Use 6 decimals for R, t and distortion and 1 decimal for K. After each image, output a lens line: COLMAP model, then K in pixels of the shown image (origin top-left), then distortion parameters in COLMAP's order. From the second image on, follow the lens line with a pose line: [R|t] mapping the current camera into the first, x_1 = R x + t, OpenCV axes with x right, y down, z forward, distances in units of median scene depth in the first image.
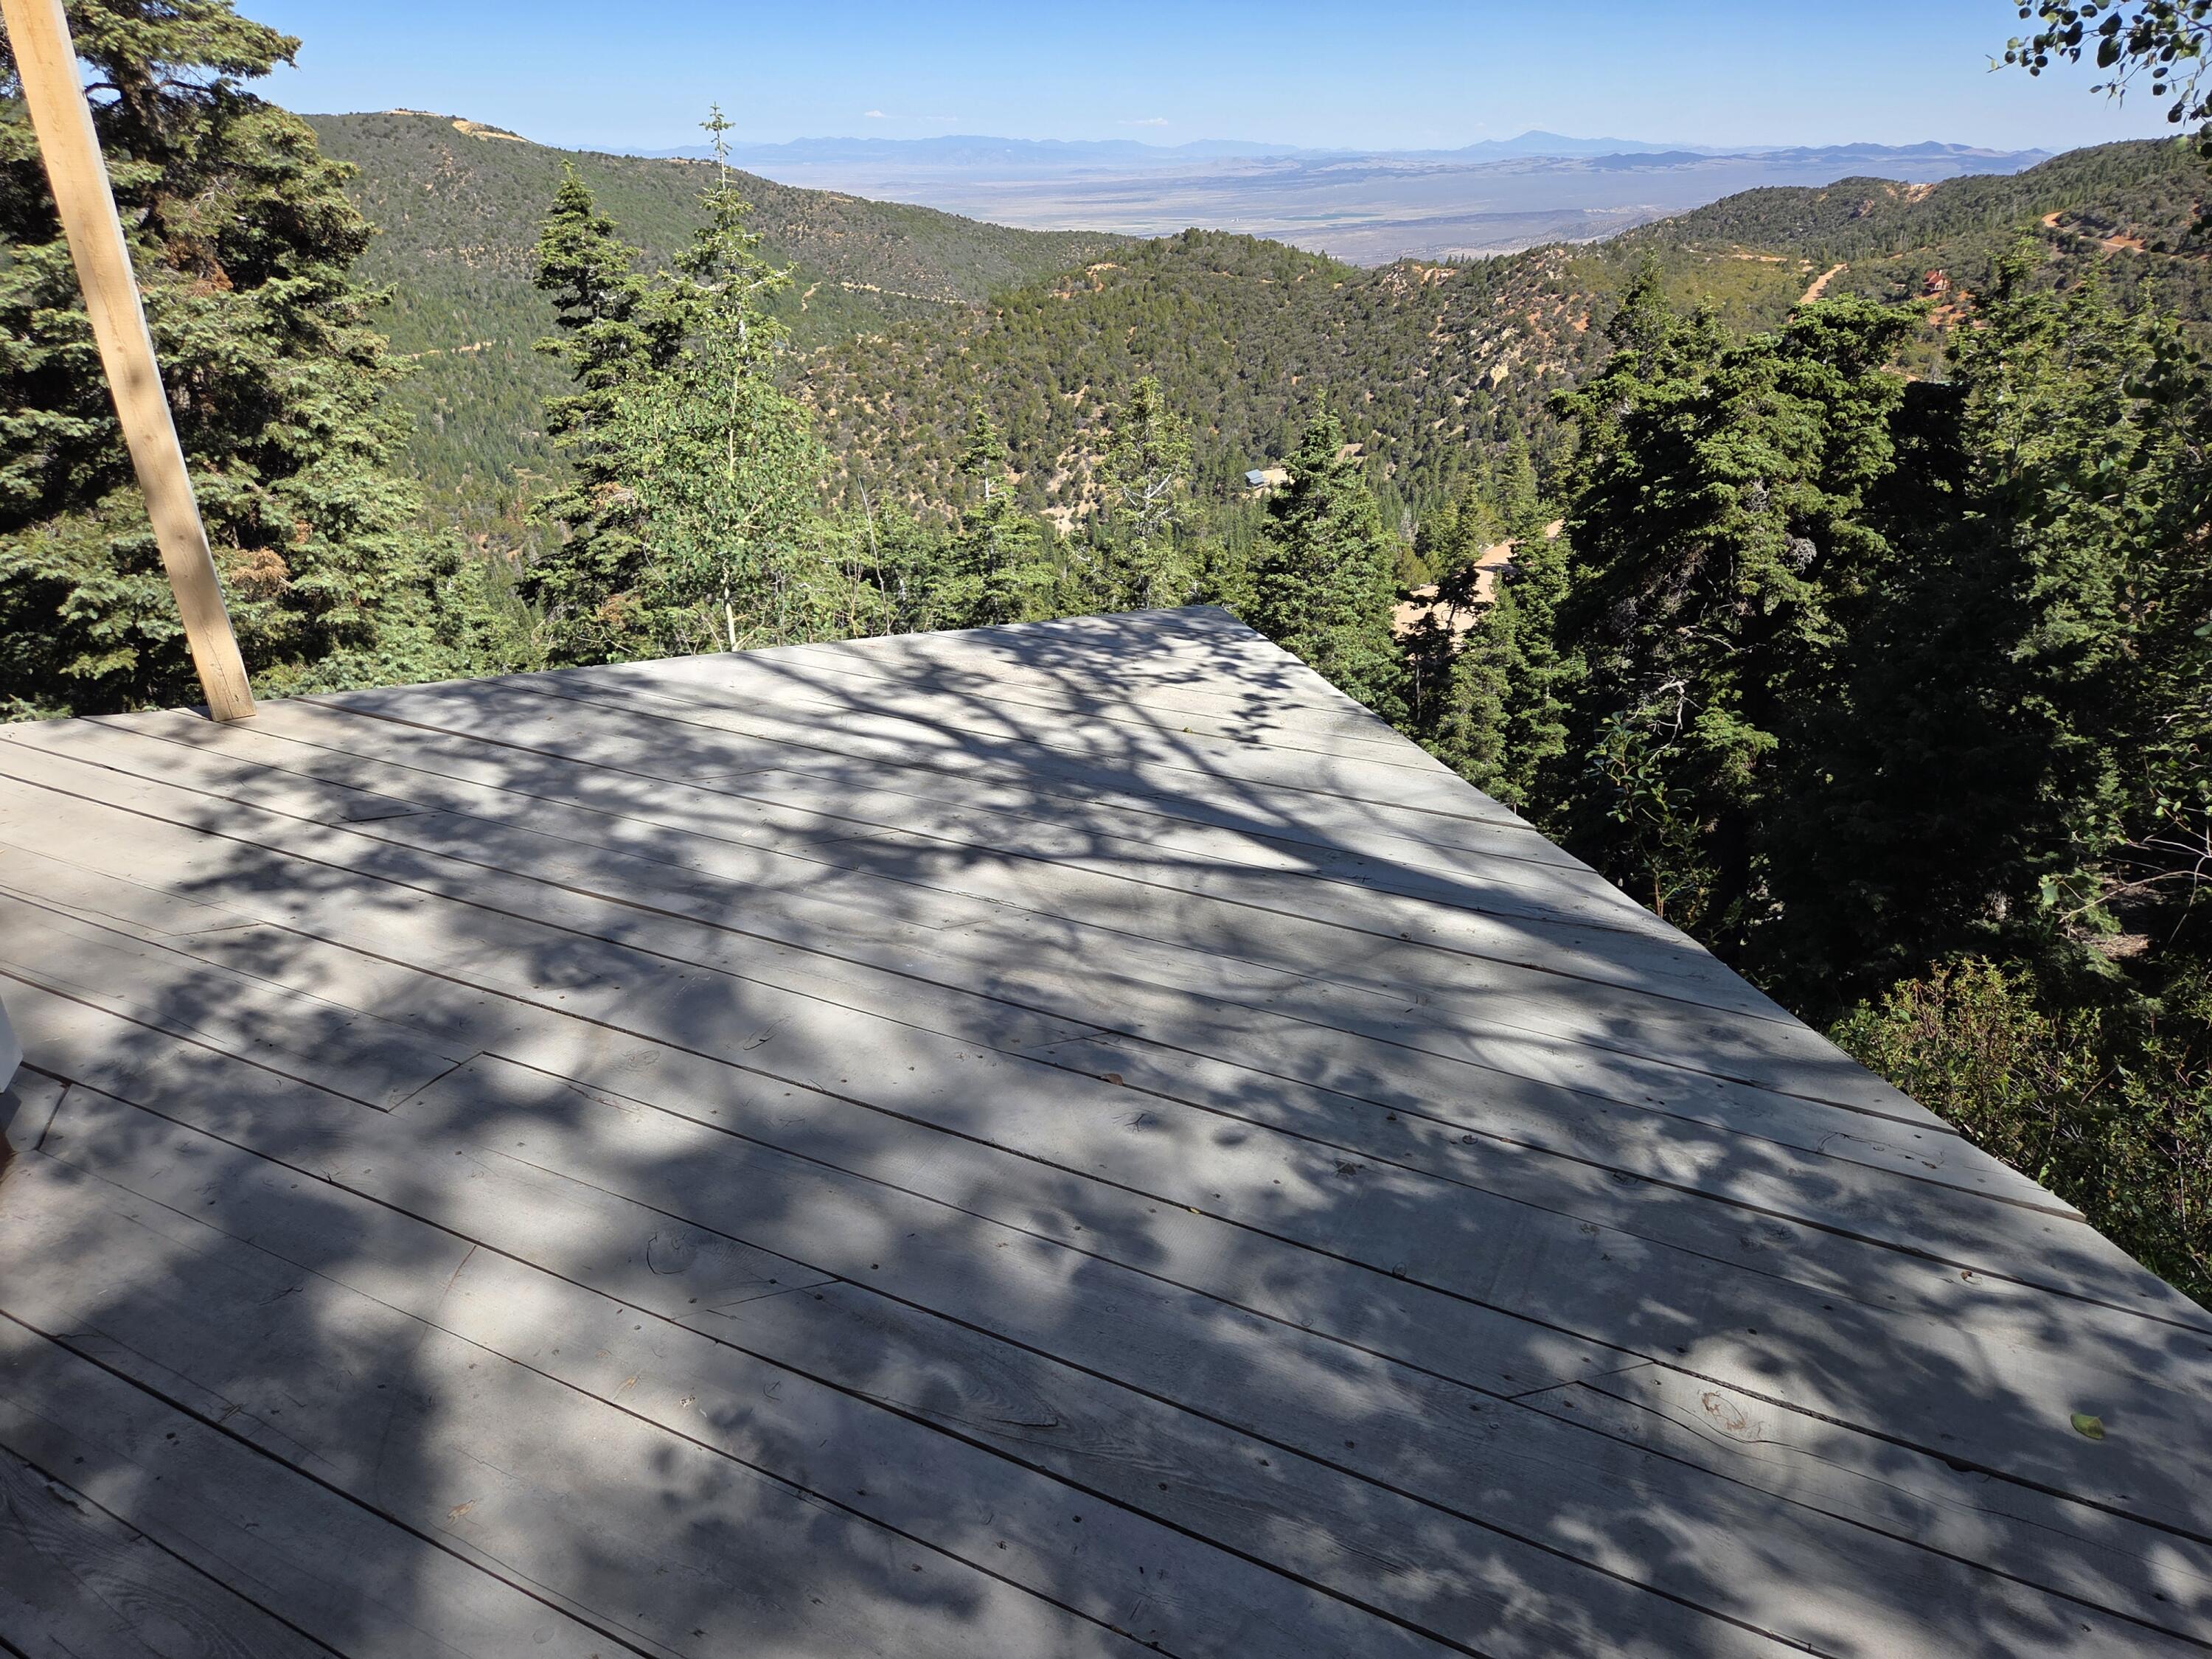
lens RADIAL K [[1469.7, 0, 1110.0], [0, 1469.7, 834.0], [0, 0, 1]] dist [0.084337, -0.079344]
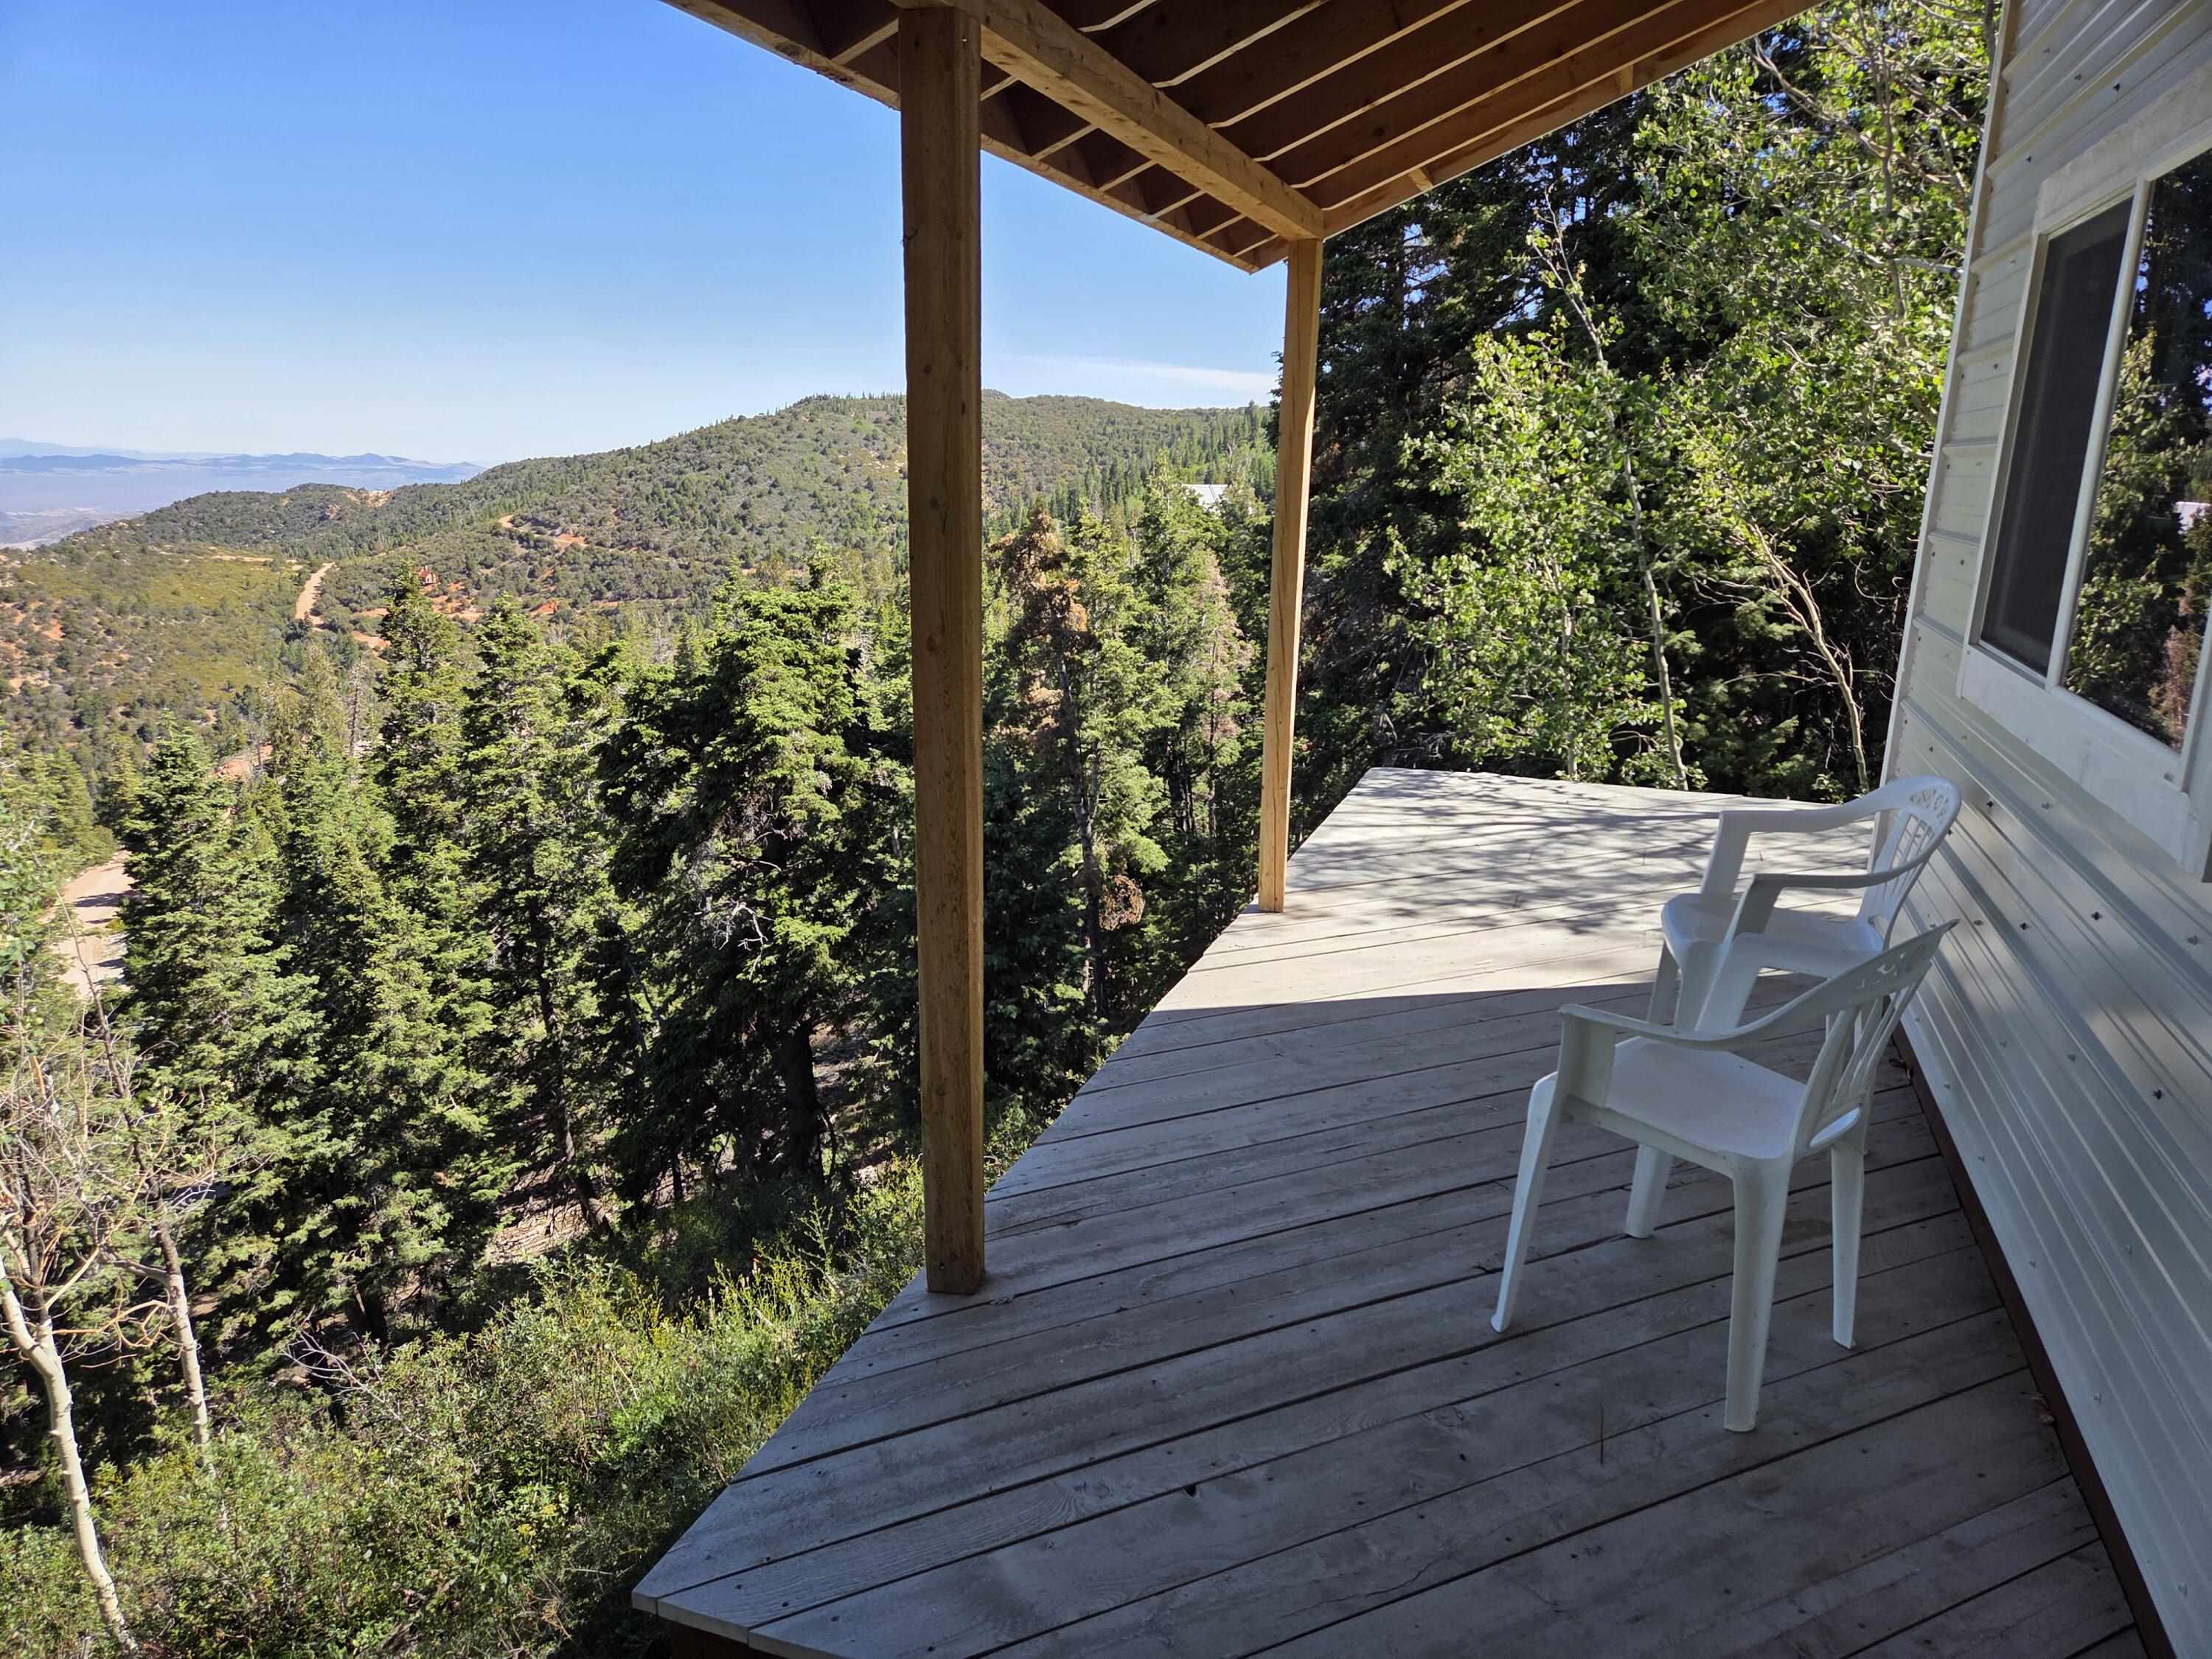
lens RADIAL K [[1469.7, 0, 1110.0], [0, 1469.7, 834.0], [0, 0, 1]] dist [0.084337, -0.079344]
pose [[0.610737, -0.176803, 0.771843, -0.312244], [0.313913, 0.948945, -0.031020, -0.027030], [-0.726952, 0.261236, 0.635056, 0.035590]]
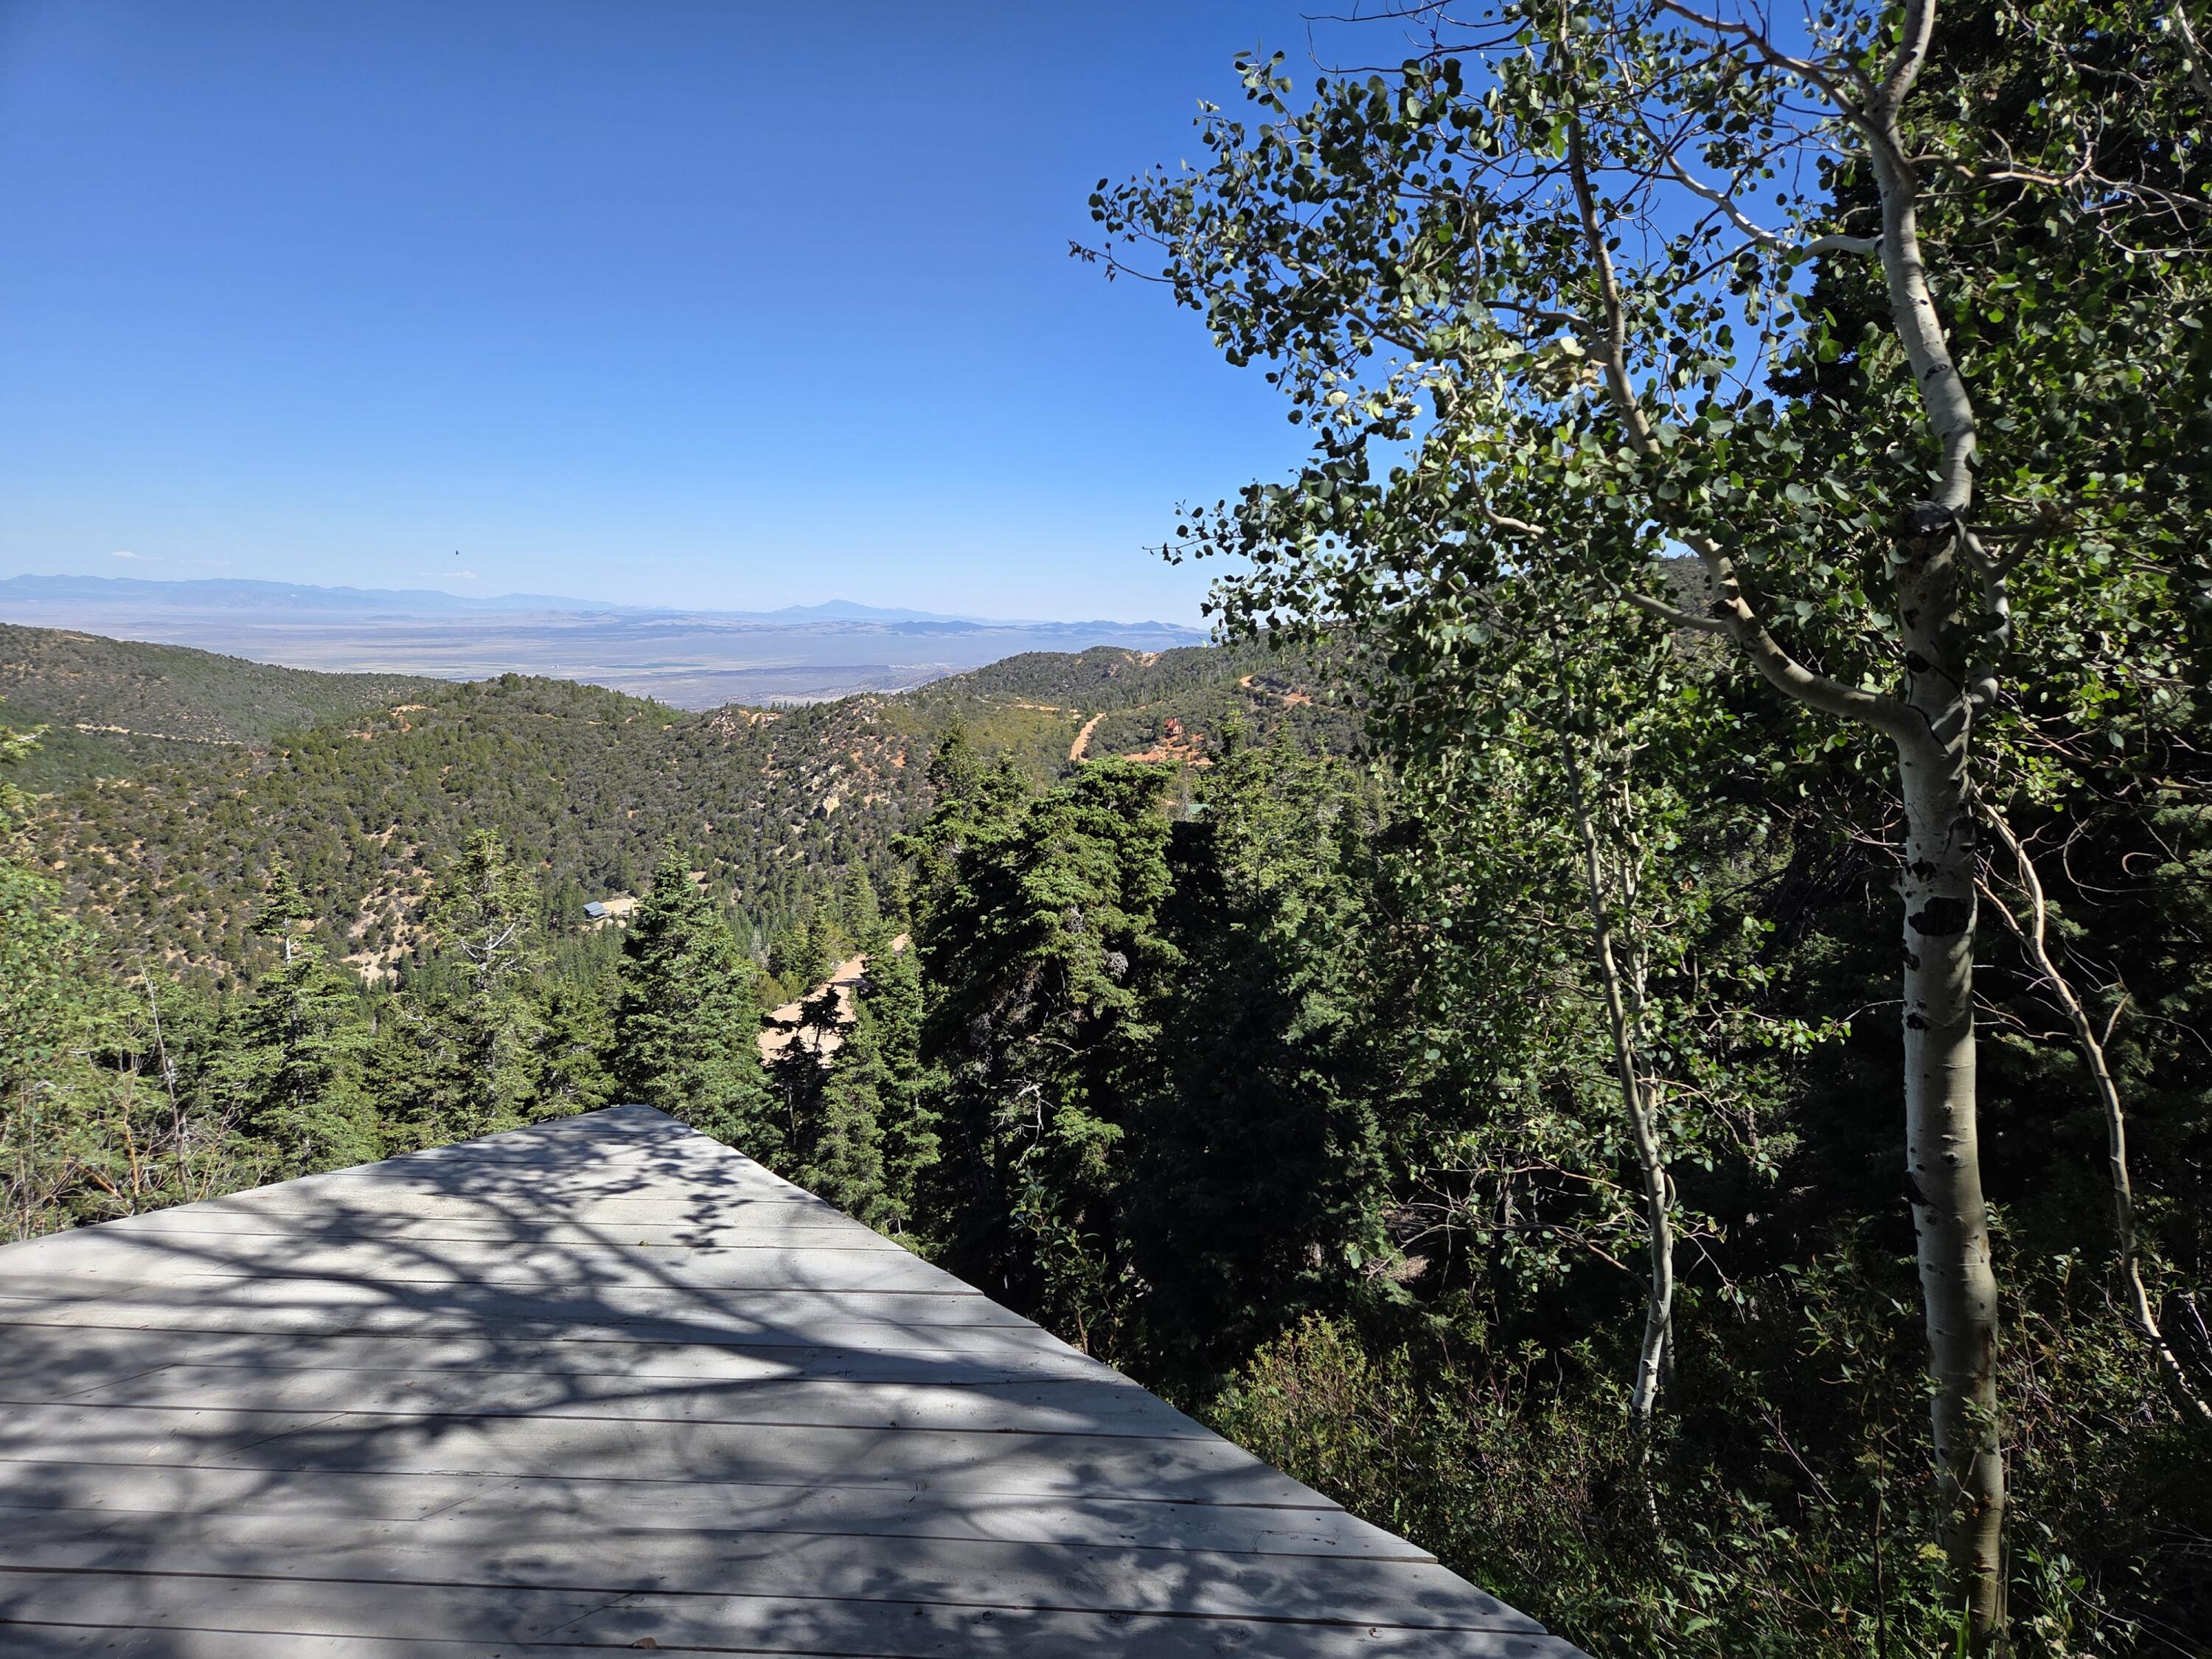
lens RADIAL K [[1465.2, 0, 1117.6], [0, 1465.2, 832.3], [0, 0, 1]] dist [0.081351, -0.068853]
pose [[0.905352, -0.033843, 0.423311, -0.012895], [0.150025, 0.958032, -0.244270, -0.007340], [-0.397278, 0.284658, 0.872433, -0.020024]]
